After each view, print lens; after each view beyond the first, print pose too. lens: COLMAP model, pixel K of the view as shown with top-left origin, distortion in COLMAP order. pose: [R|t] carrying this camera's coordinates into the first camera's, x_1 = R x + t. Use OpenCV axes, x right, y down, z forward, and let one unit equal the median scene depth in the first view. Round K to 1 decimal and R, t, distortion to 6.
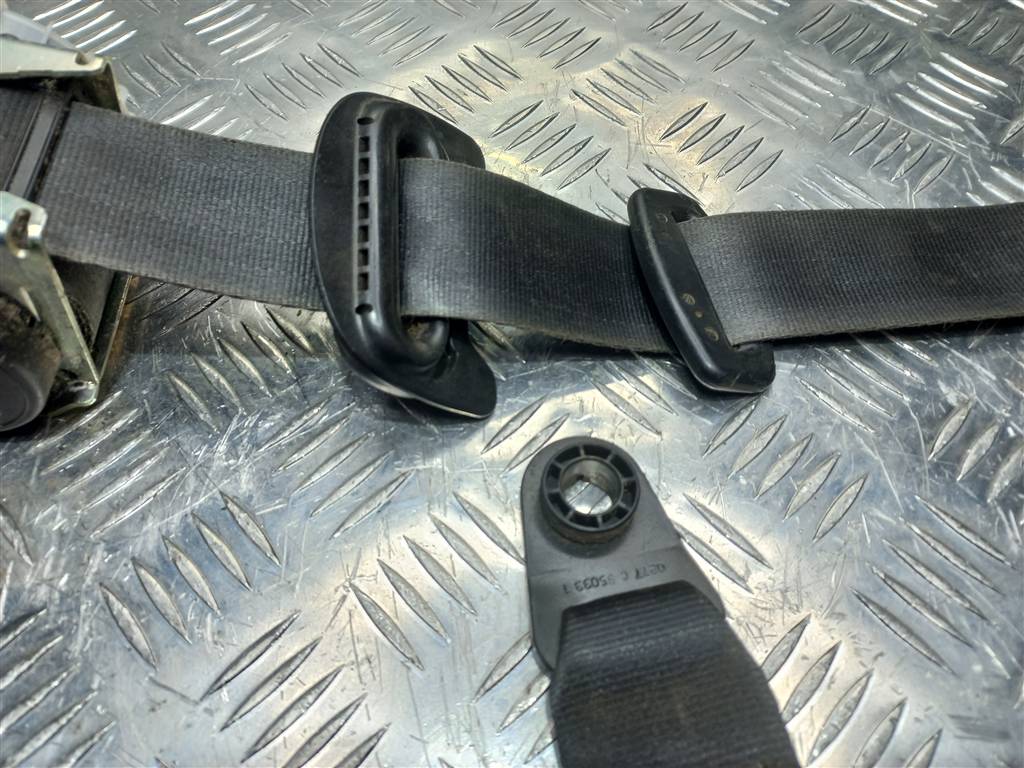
lens RADIAL K [[745.8, 0, 512.0], [0, 745.8, 384.0], [0, 0, 1]] dist [0.010173, 0.000068]
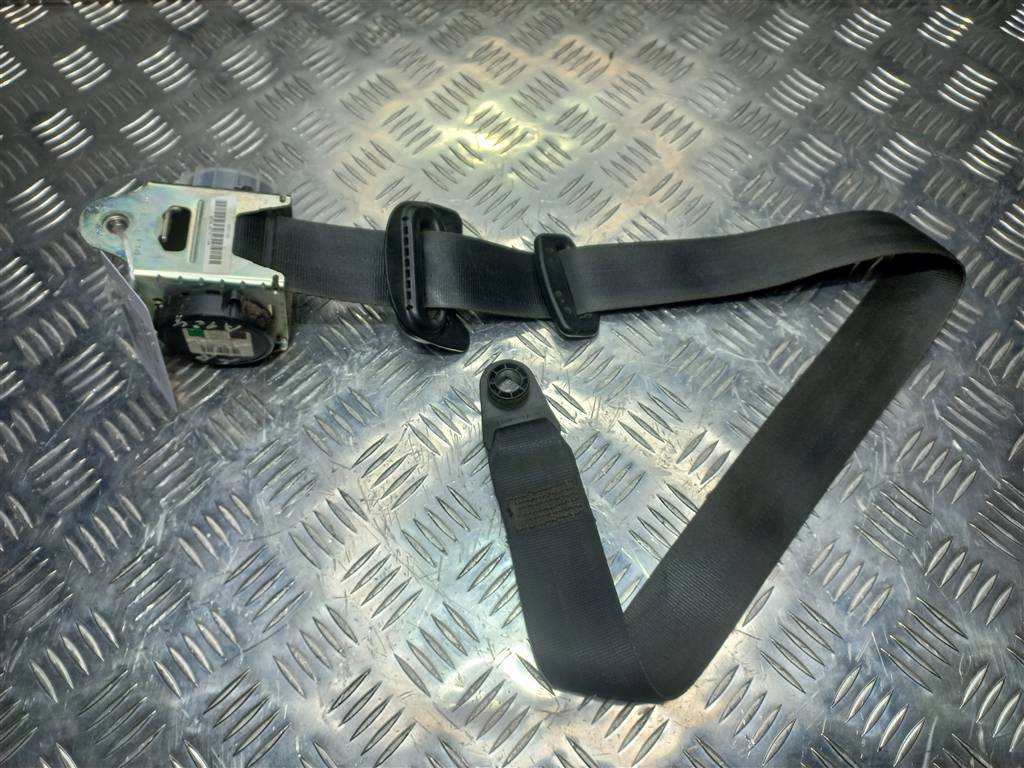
lens RADIAL K [[749.7, 0, 512.0], [0, 749.7, 384.0], [0, 0, 1]] dist [0.001124, 0.002755]
pose [[0.999693, -0.020967, -0.013193, 0.133254], [0.022323, 0.993363, 0.112835, -0.107860], [0.010740, -0.113095, 0.993526, -1.216478]]
